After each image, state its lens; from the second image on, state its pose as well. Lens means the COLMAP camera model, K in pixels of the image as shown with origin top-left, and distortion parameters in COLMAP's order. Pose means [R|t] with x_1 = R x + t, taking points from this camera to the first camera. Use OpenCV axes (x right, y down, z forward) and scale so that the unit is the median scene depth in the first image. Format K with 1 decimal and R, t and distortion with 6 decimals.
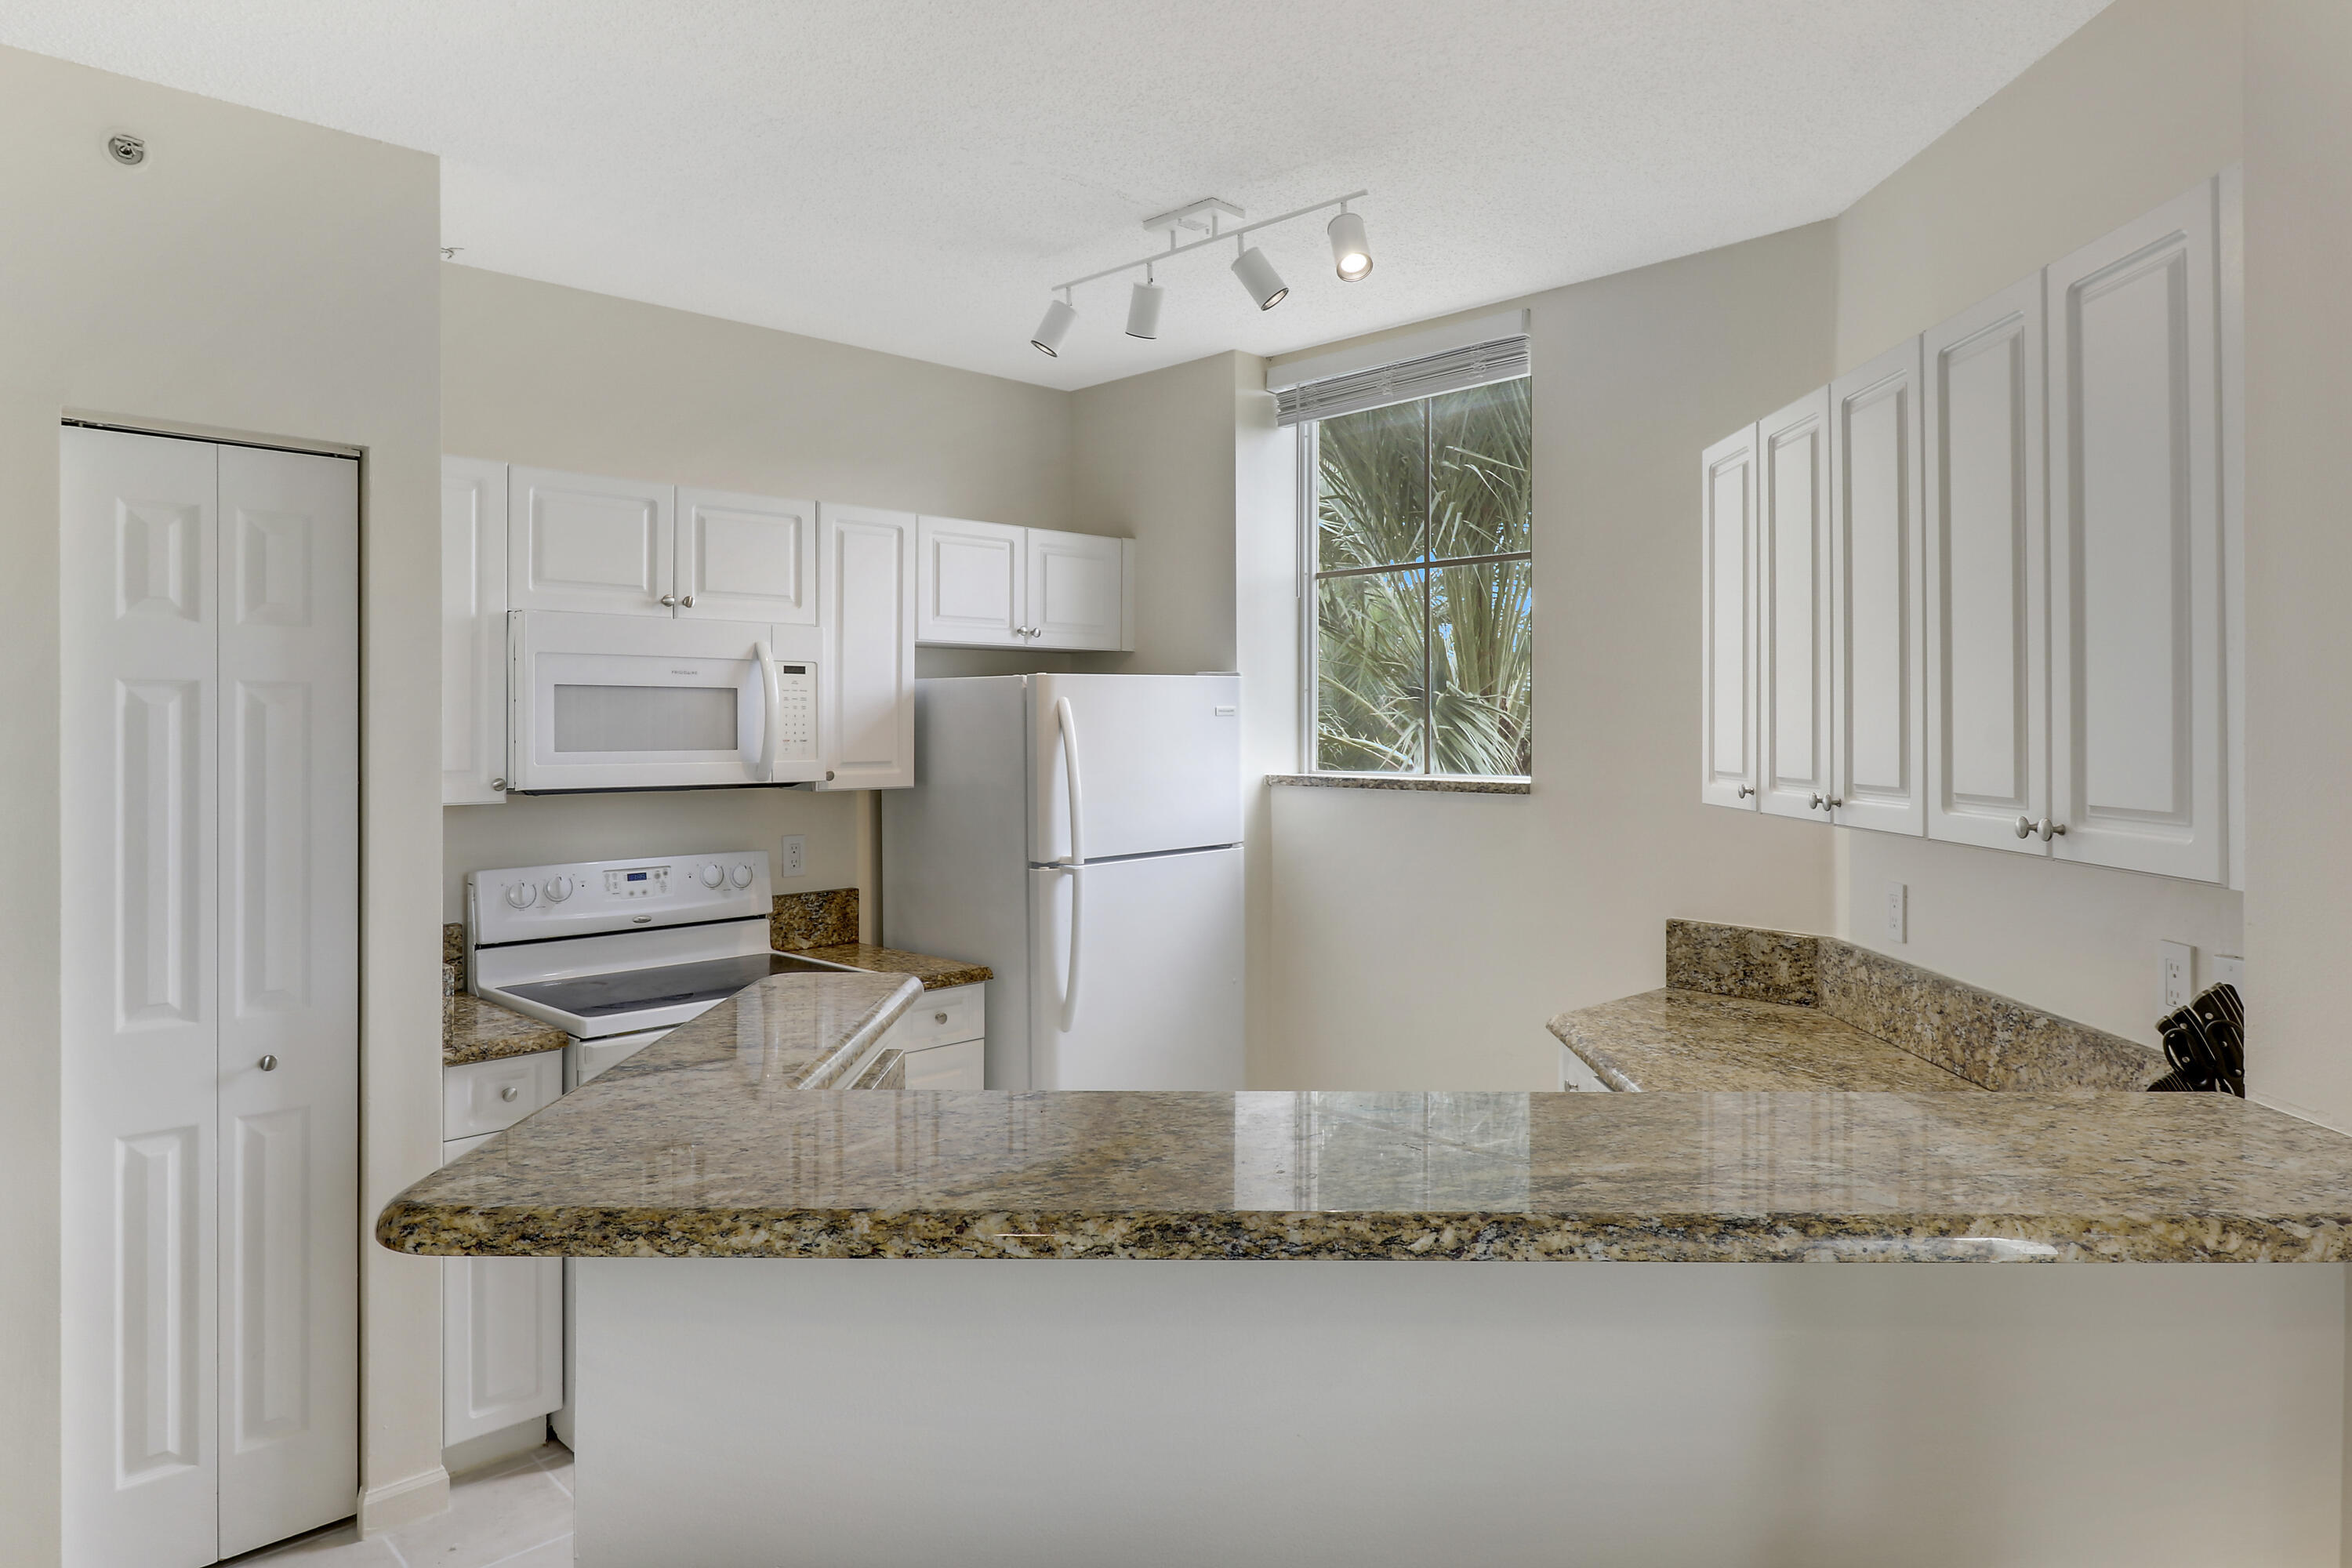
lens RADIAL K [[1420.4, 0, 1177.3], [0, 1420.4, 714.5], [0, 0, 1]] dist [0.003434, 0.001150]
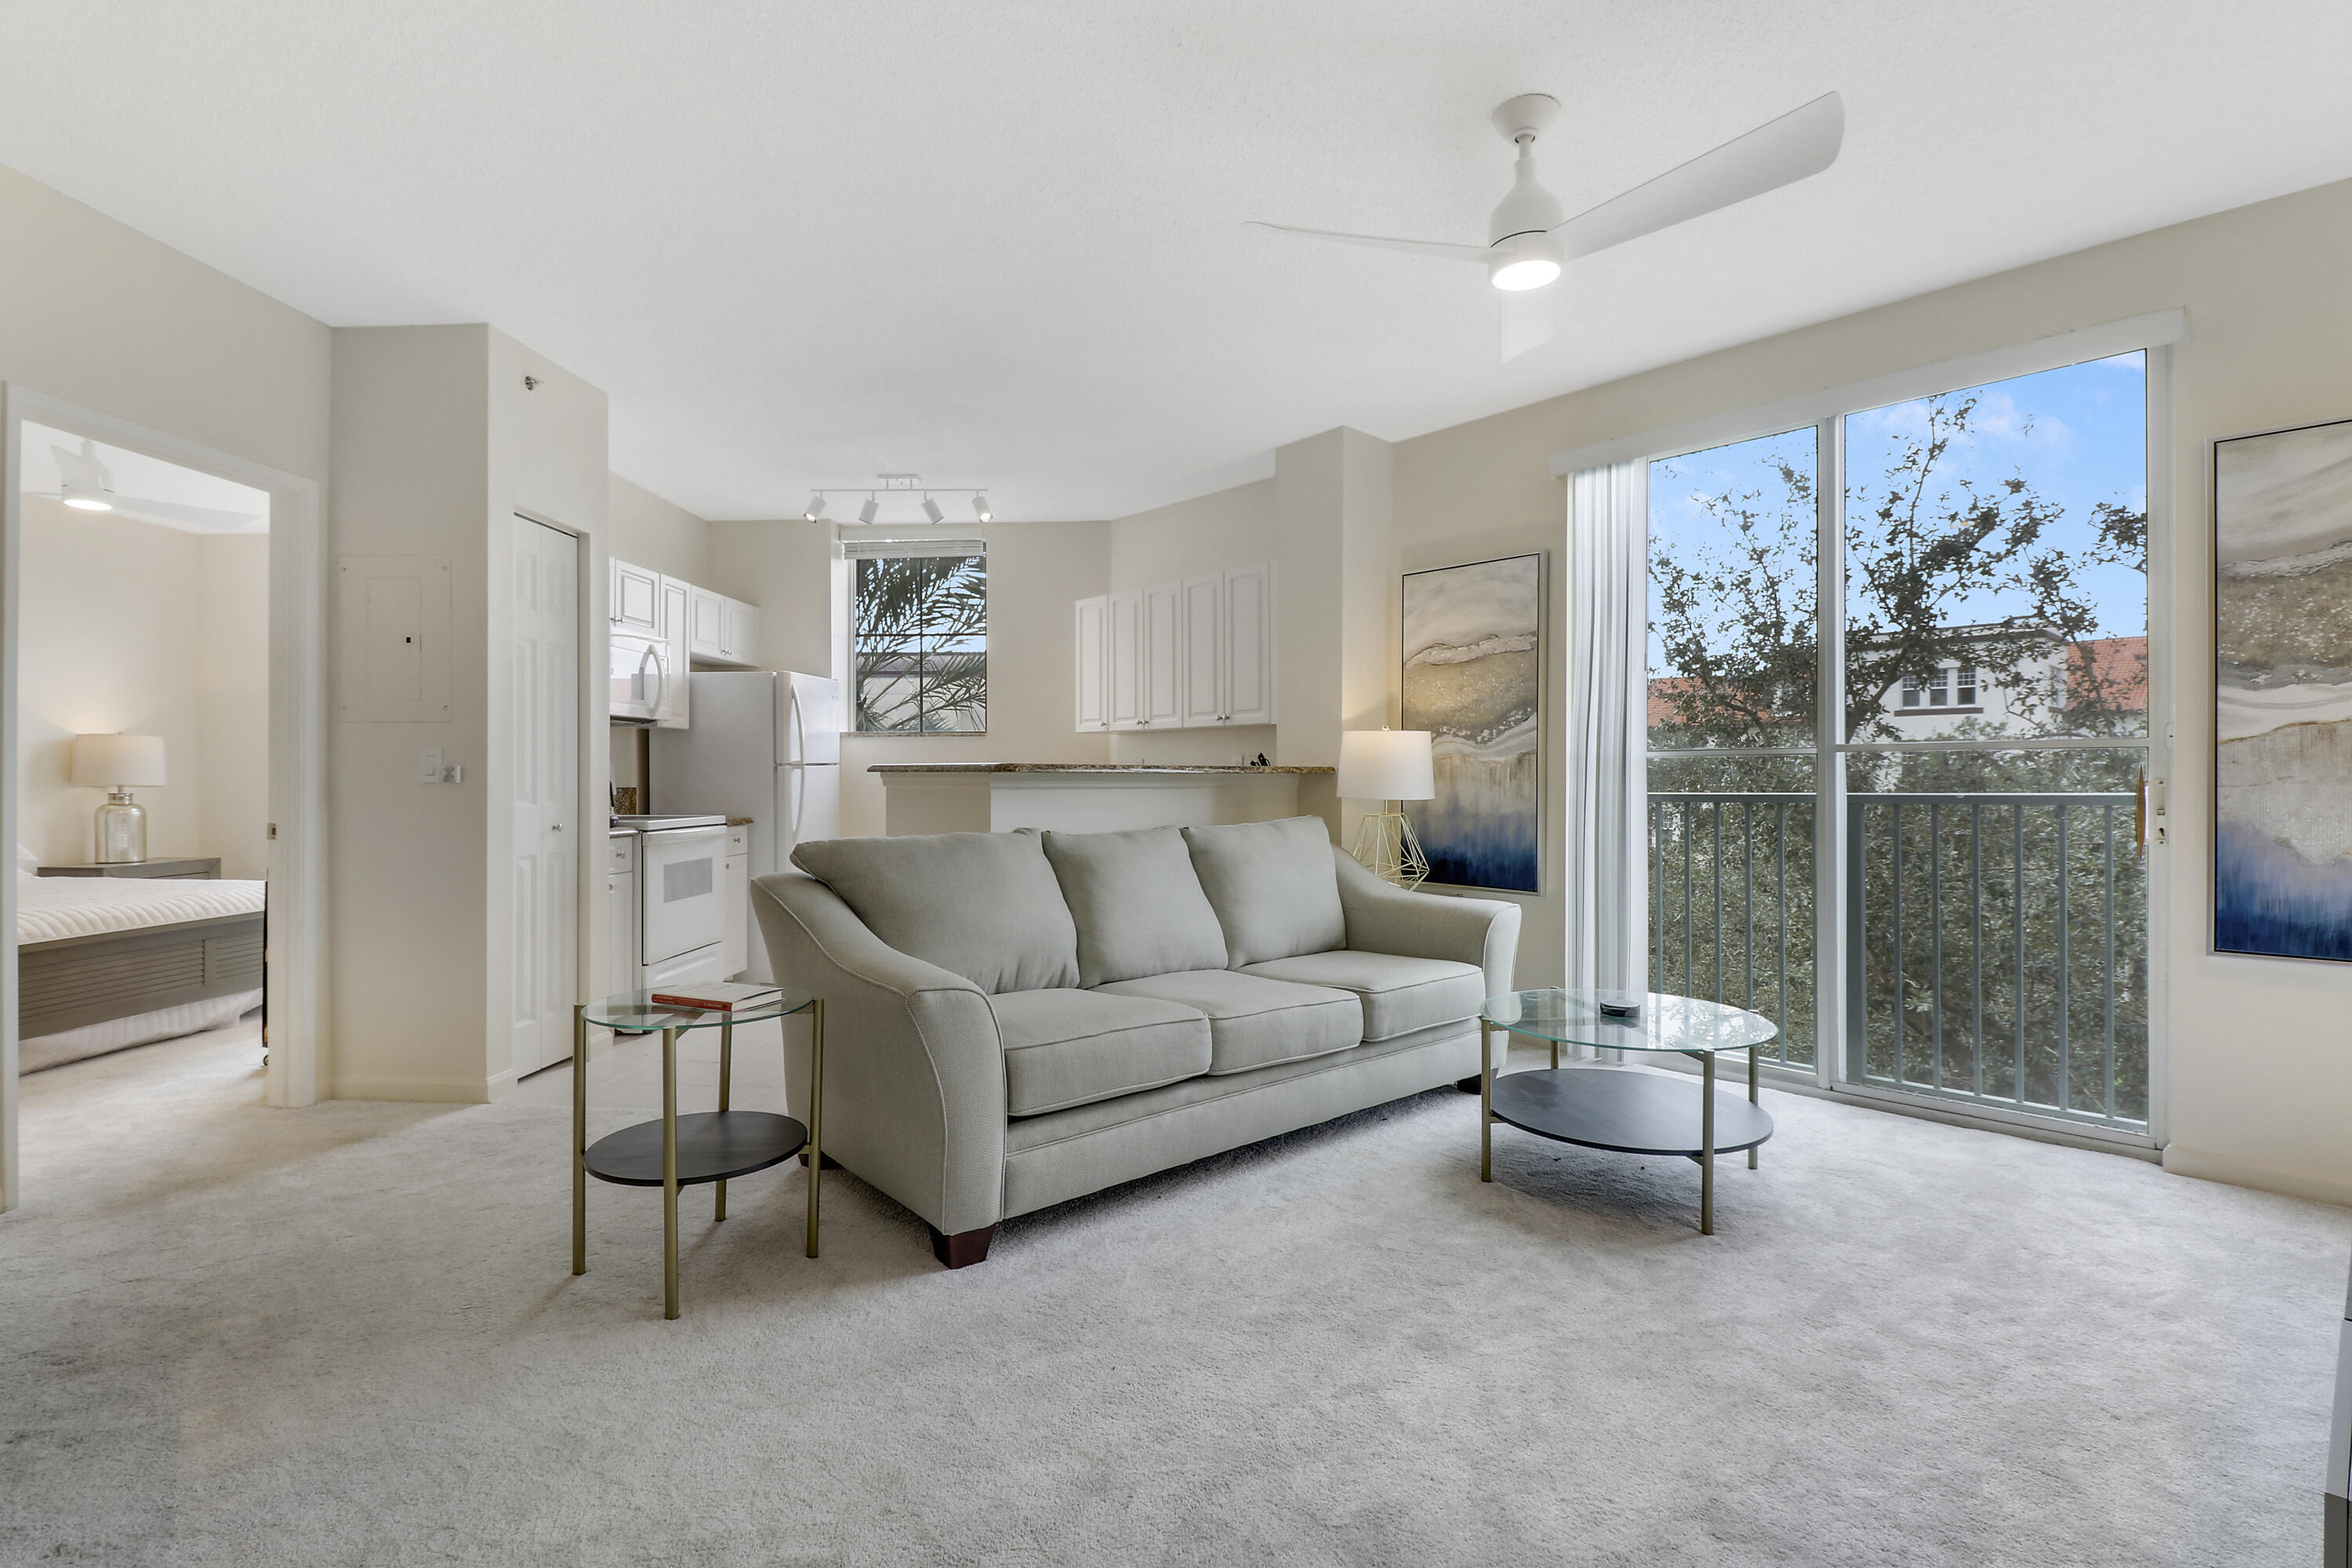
lens RADIAL K [[1108.6, 0, 1176.0], [0, 1108.6, 784.0], [0, 0, 1]] dist [0.002592, -0.008390]
pose [[0.734283, -0.003727, 0.678833, -0.839535], [-0.003235, 0.999954, 0.008990, 0.128173], [-0.678835, -0.008797, 0.734238, -0.616489]]
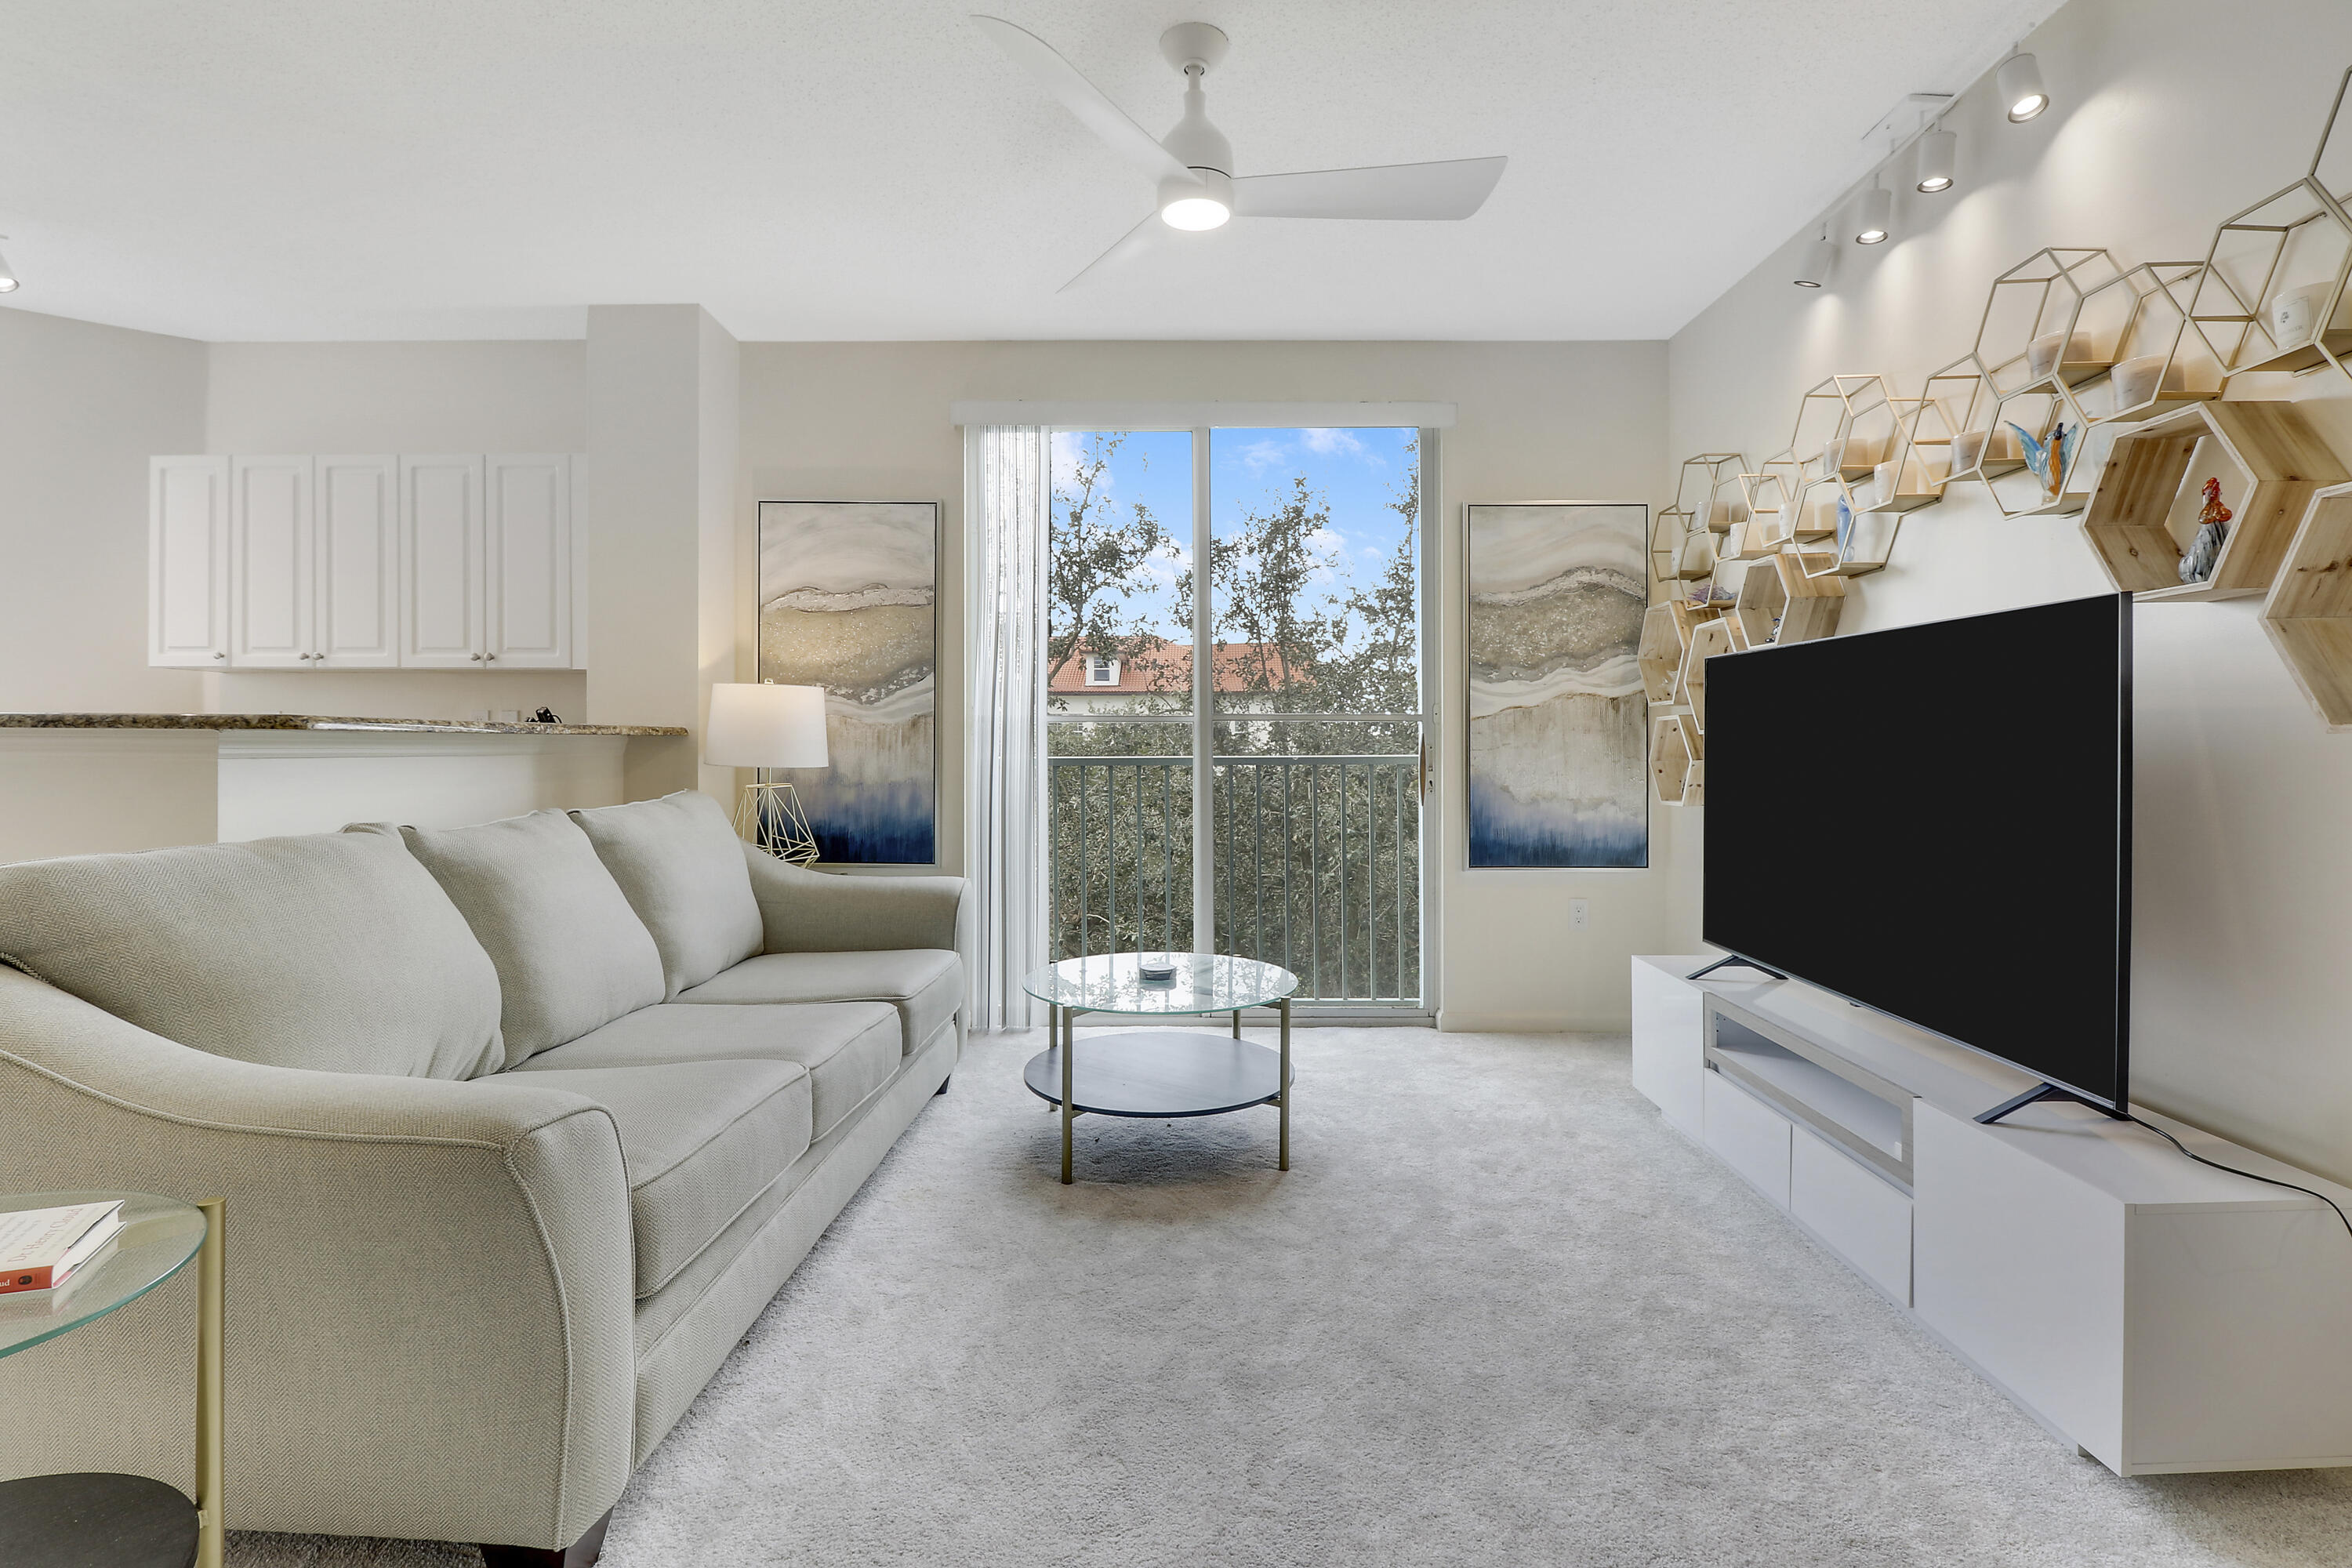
lens RADIAL K [[1109.6, 0, 1186.2], [0, 1109.6, 743.6], [0, 0, 1]] dist [0.027303, -0.030636]
pose [[-0.015721, -0.000465, 0.999876, -0.875008], [-0.008512, 0.999964, 0.000331, 0.130215], [-0.999840, -0.008506, -0.015724, -0.187913]]
